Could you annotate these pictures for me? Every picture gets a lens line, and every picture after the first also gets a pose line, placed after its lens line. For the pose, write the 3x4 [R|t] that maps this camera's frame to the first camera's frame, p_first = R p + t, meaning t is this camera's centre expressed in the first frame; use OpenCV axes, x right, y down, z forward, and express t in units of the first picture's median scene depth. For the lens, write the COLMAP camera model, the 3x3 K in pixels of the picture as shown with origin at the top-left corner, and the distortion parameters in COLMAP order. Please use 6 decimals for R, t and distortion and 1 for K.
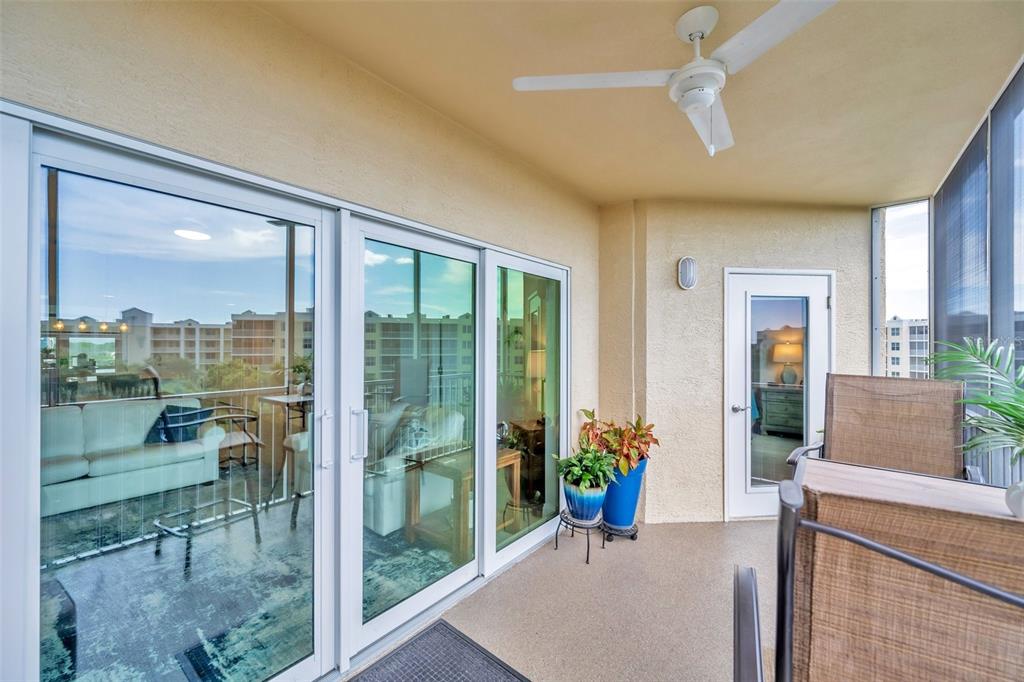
lens RADIAL K [[399.4, 0, 512.0], [0, 399.4, 341.0], [0, 0, 1]] dist [0.000149, -0.000057]
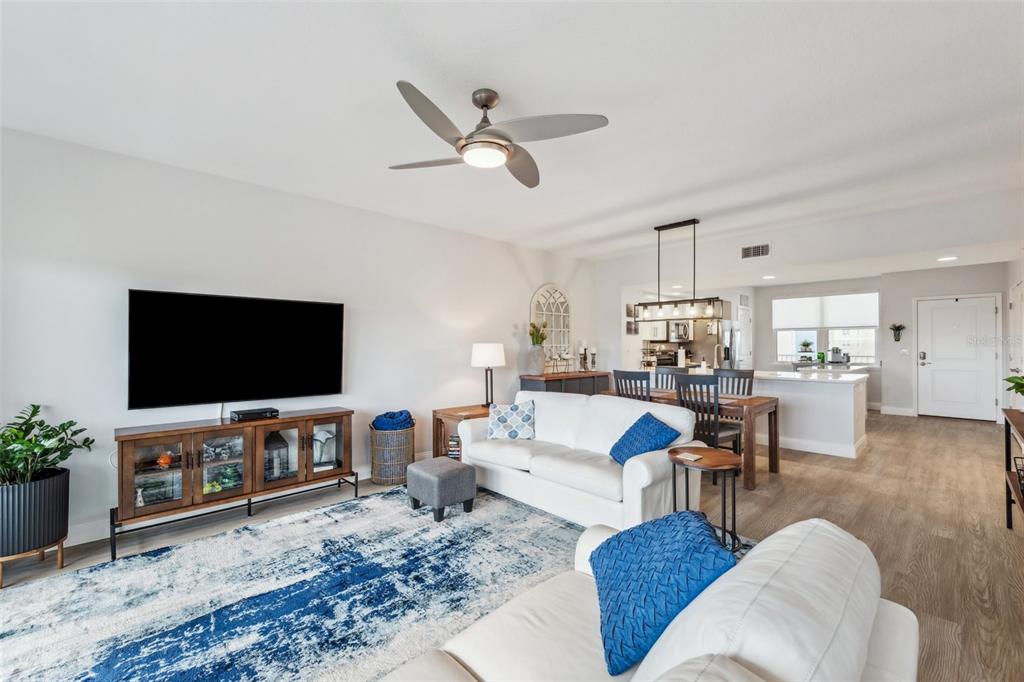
lens RADIAL K [[420.8, 0, 511.5], [0, 420.8, 342.3], [0, 0, 1]] dist [0.002734, 0.000081]
pose [[-0.133103, -0.006853, -0.991079, -0.097174], [0.014119, 0.999862, -0.008810, 0.047958], [0.991002, -0.015166, -0.132988, 1.080605]]
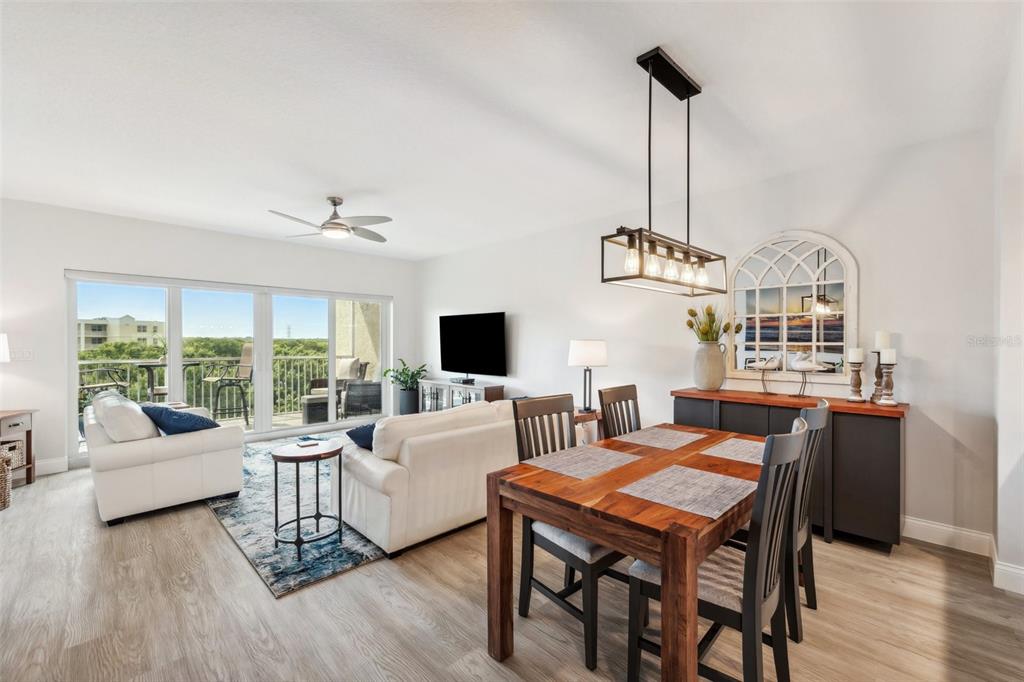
lens RADIAL K [[431.2, 0, 512.0], [0, 431.2, 341.0], [0, 0, 1]] dist [-0.001626, -0.000439]
pose [[-0.994000, -0.004293, 0.109294, -1.373686], [-0.005873, 0.999883, -0.014141, 0.059808], [-0.109221, -0.014698, -0.993909, 2.089074]]
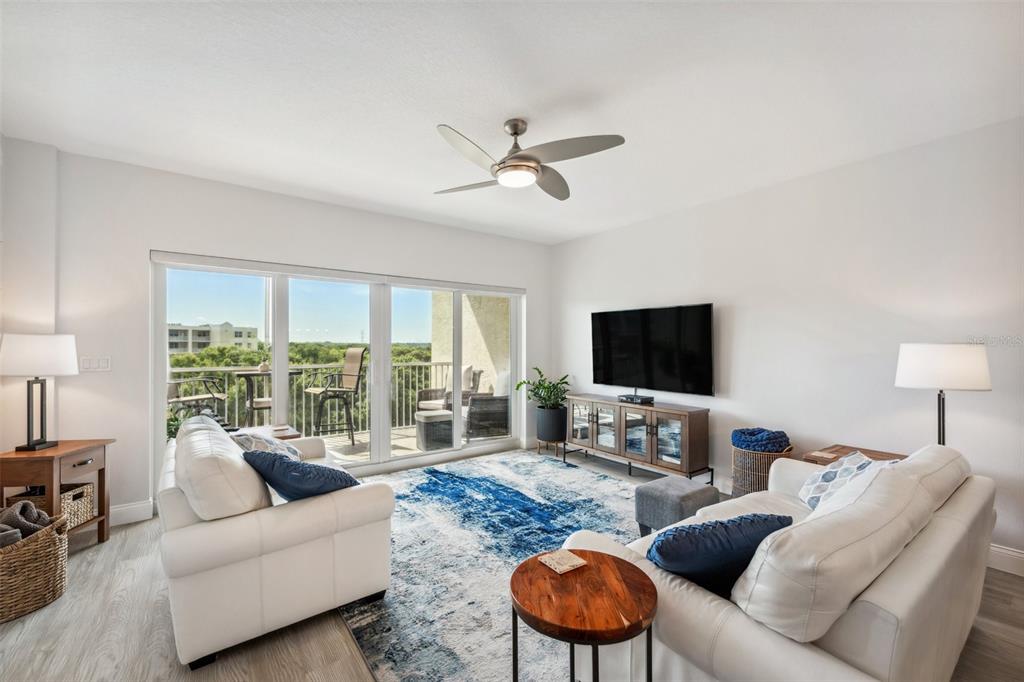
lens RADIAL K [[427.1, 0, 511.4], [0, 427.1, 342.9], [0, 0, 1]] dist [0.001309, -0.000027]
pose [[-0.968683, -0.001665, 0.248297, -0.937620], [-0.006413, 0.999812, -0.018318, 0.055187], [-0.248219, -0.019337, -0.968511, 1.691445]]
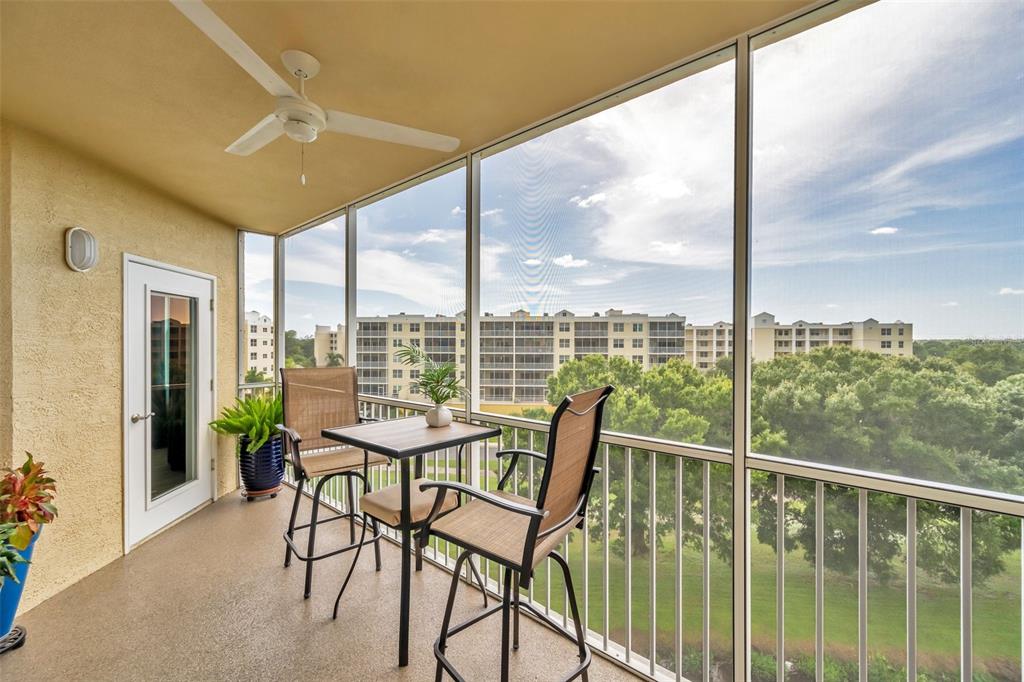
lens RADIAL K [[403.2, 0, 511.7], [0, 403.2, 343.6], [0, 0, 1]] dist [0.000211, -0.000290]
pose [[0.015136, -0.004015, 0.999877, -0.291502], [-0.014138, 0.999891, 0.004229, -0.008228], [-0.999785, -0.014200, 0.015077, 0.167389]]
